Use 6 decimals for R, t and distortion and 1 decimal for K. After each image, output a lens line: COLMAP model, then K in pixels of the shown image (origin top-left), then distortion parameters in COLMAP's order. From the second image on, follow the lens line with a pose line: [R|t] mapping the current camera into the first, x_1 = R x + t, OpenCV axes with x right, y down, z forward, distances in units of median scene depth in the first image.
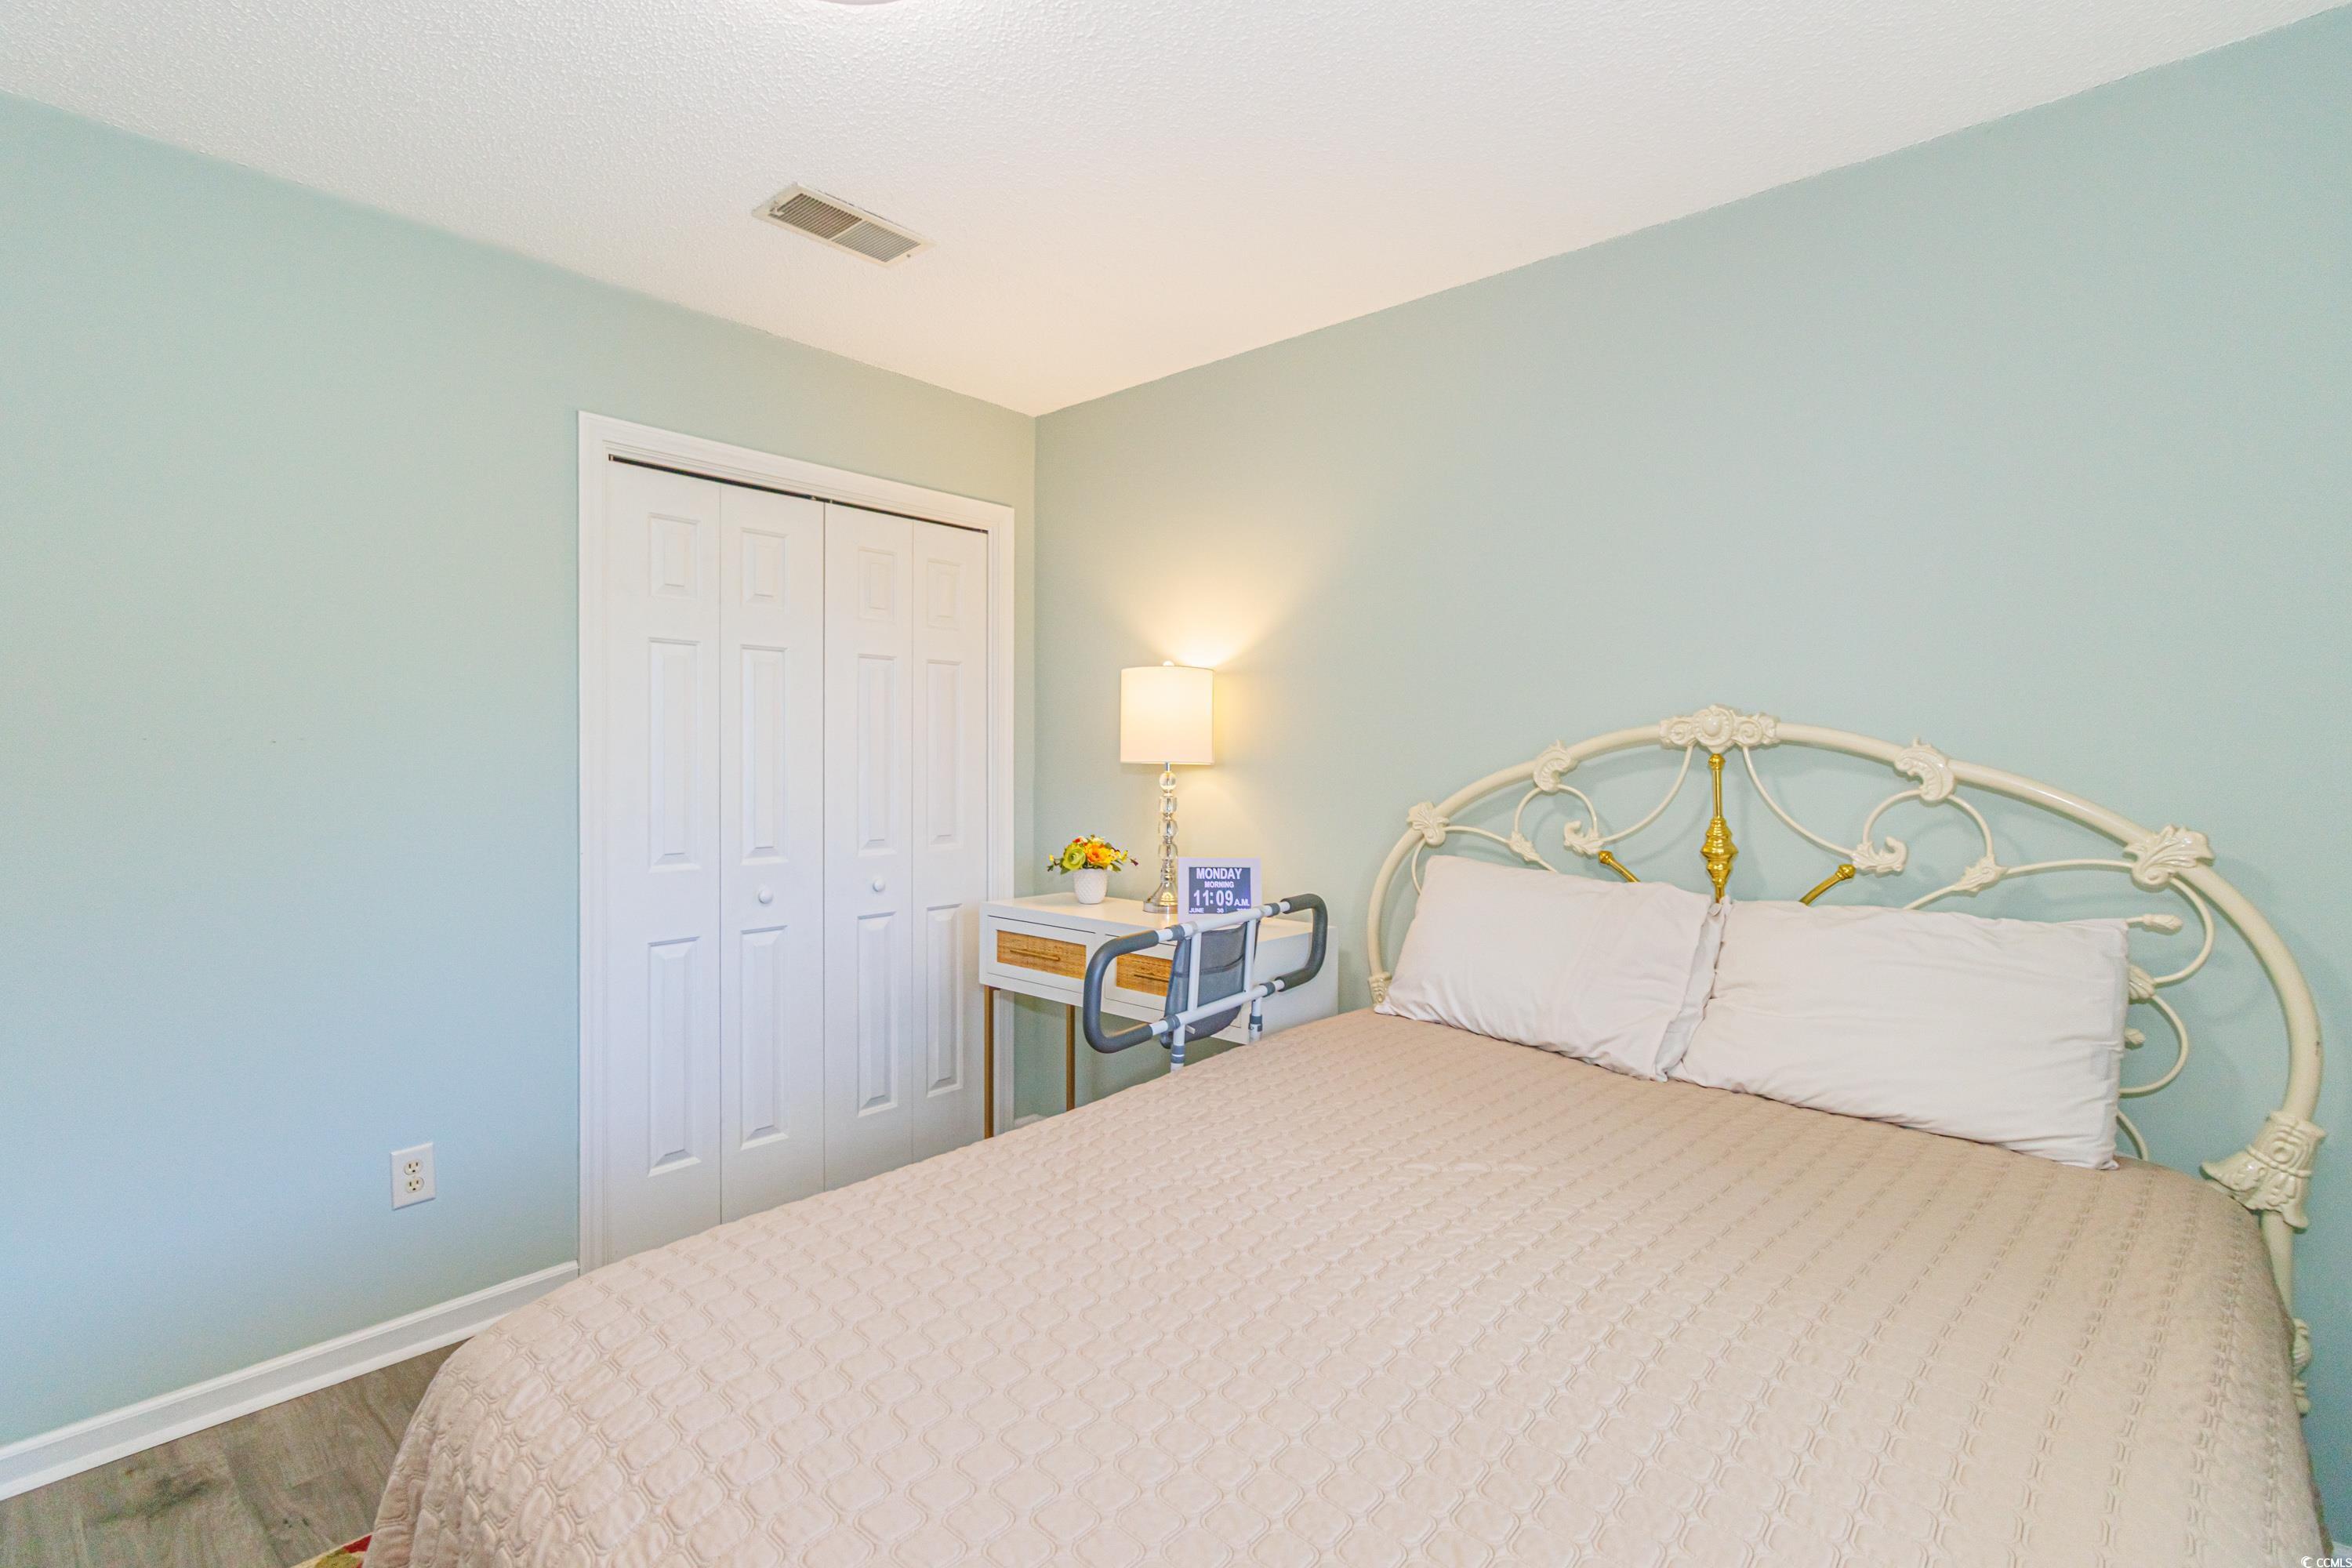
lens RADIAL K [[1086.3, 0, 1167.5], [0, 1086.3, 772.6], [0, 0, 1]] dist [0.001028, 0.000140]
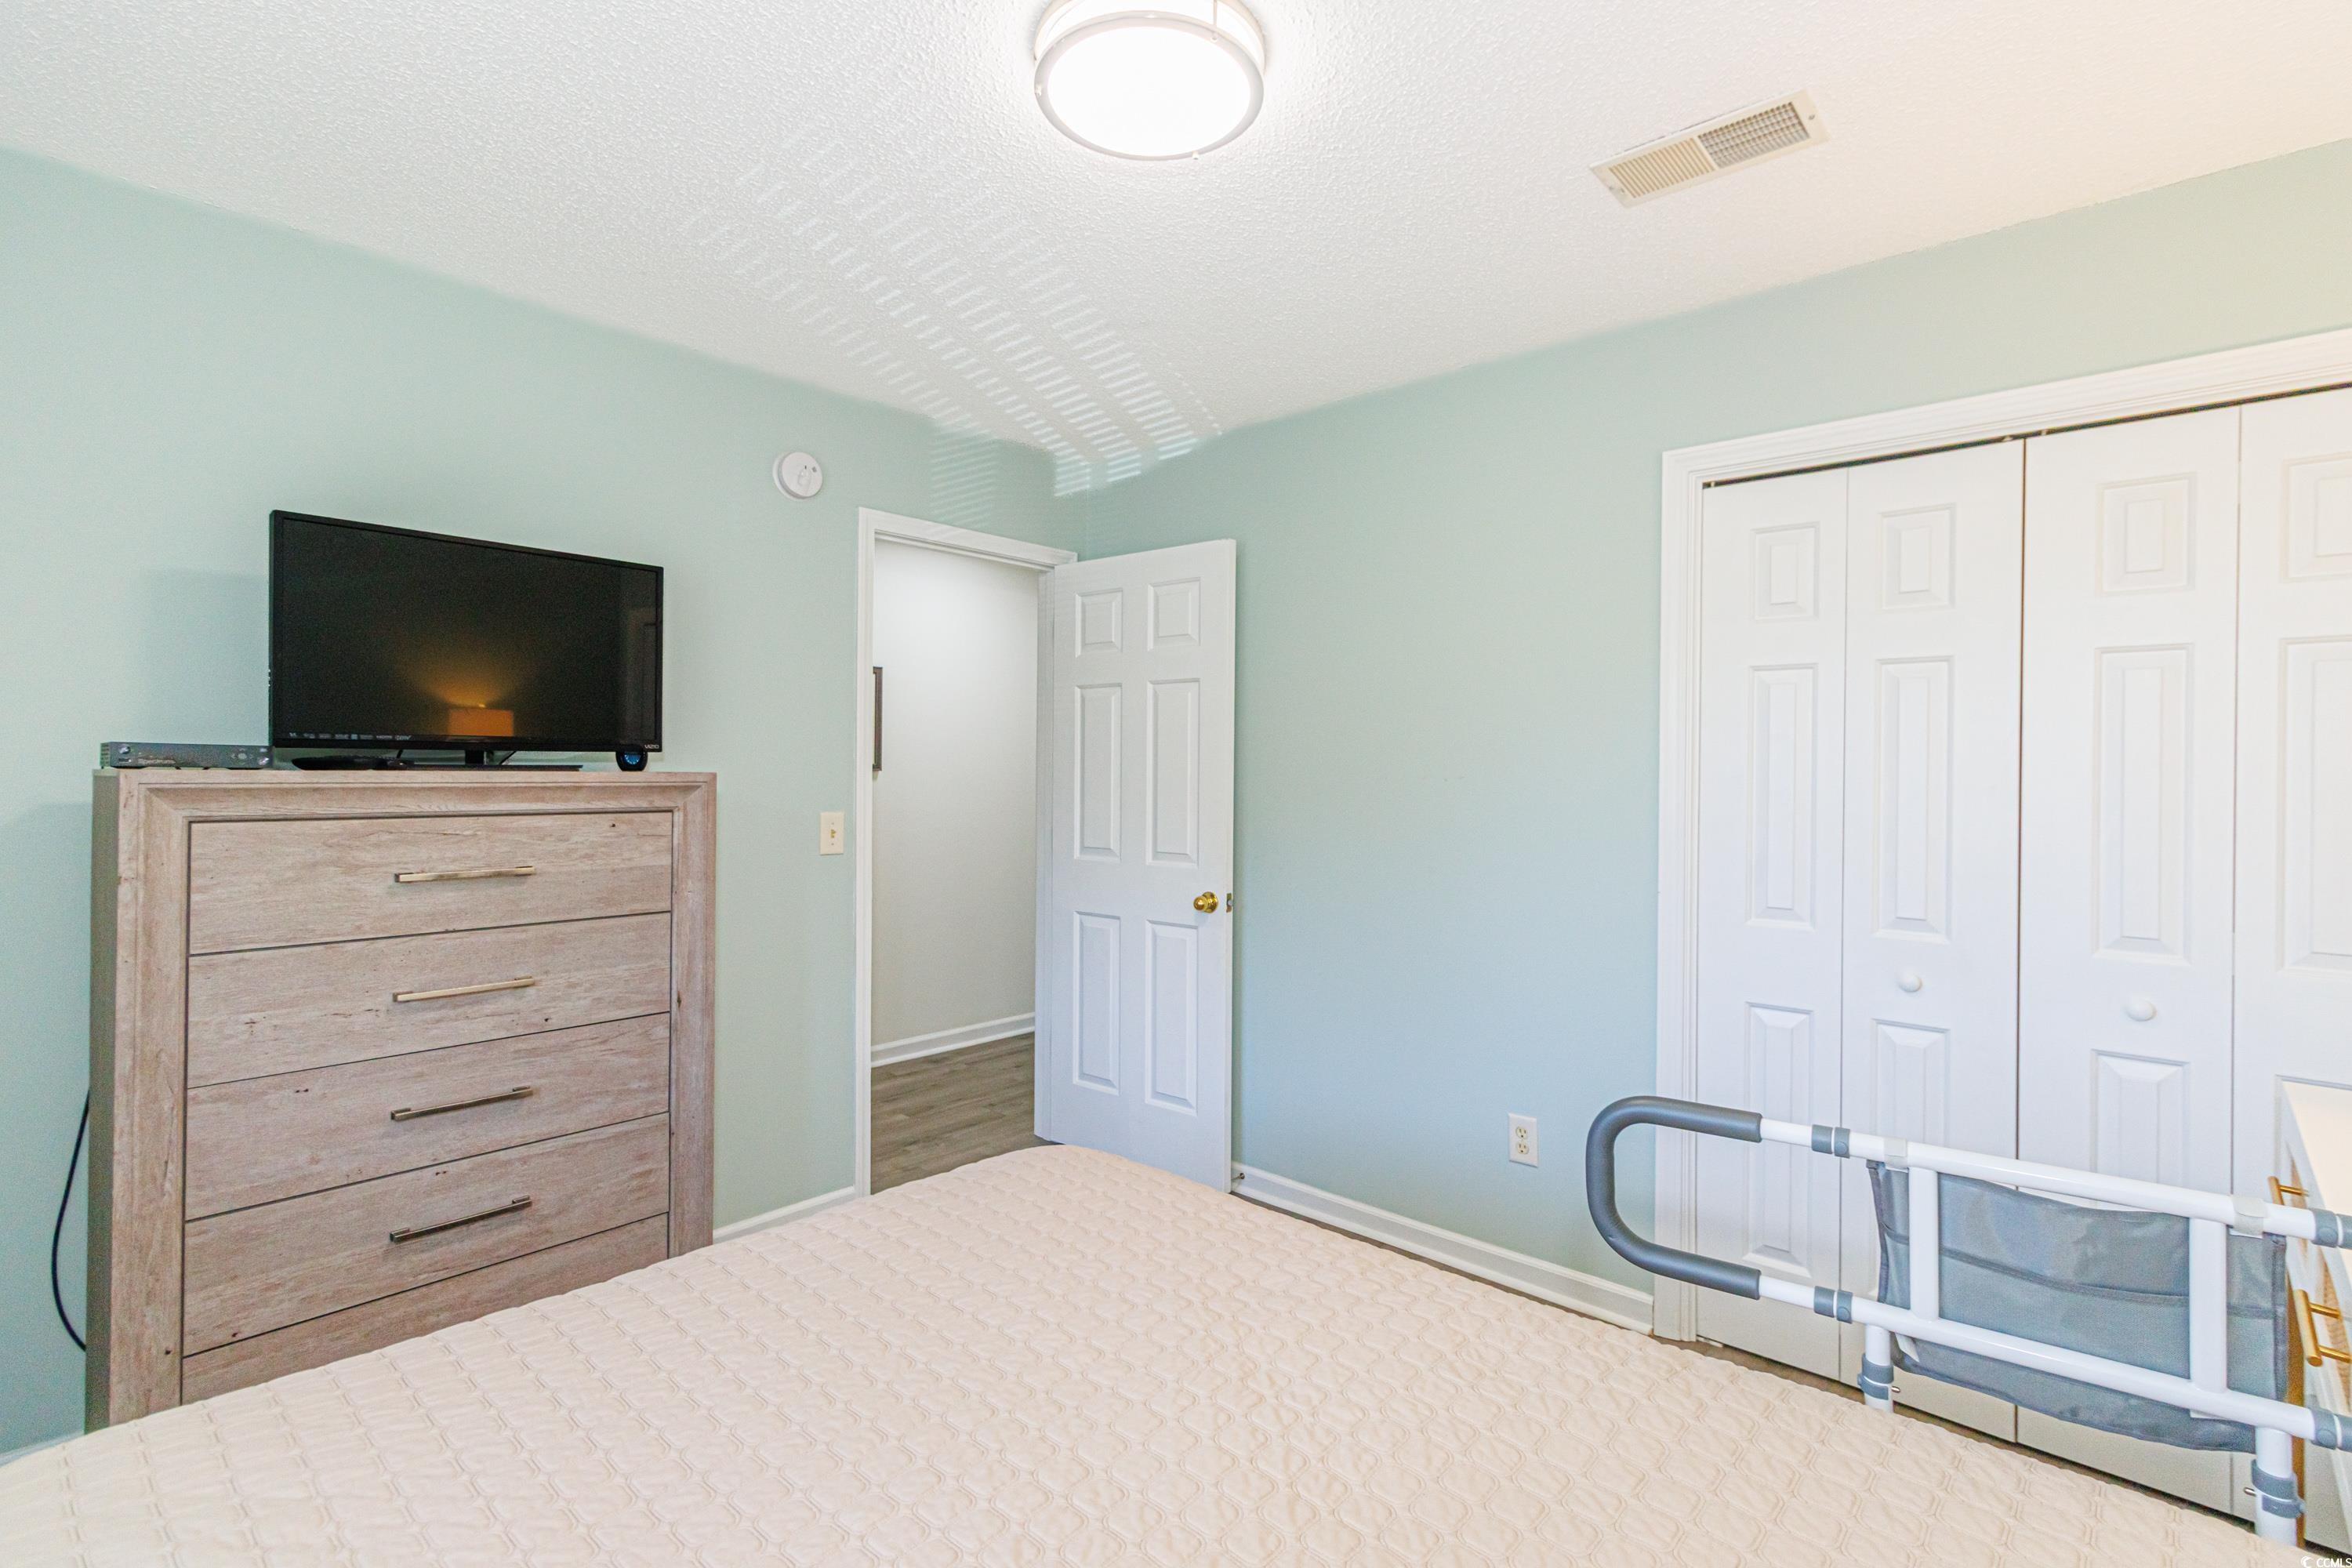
lens RADIAL K [[1086.3, 0, 1167.7], [0, 1086.3, 774.3], [0, 0, 1]] dist [0.001028, 0.000140]
pose [[-0.009625, 0.002508, -0.999951, 0.507596], [-0.027075, 0.999630, 0.002768, -0.026567], [0.999587, 0.027100, -0.009554, 0.602880]]
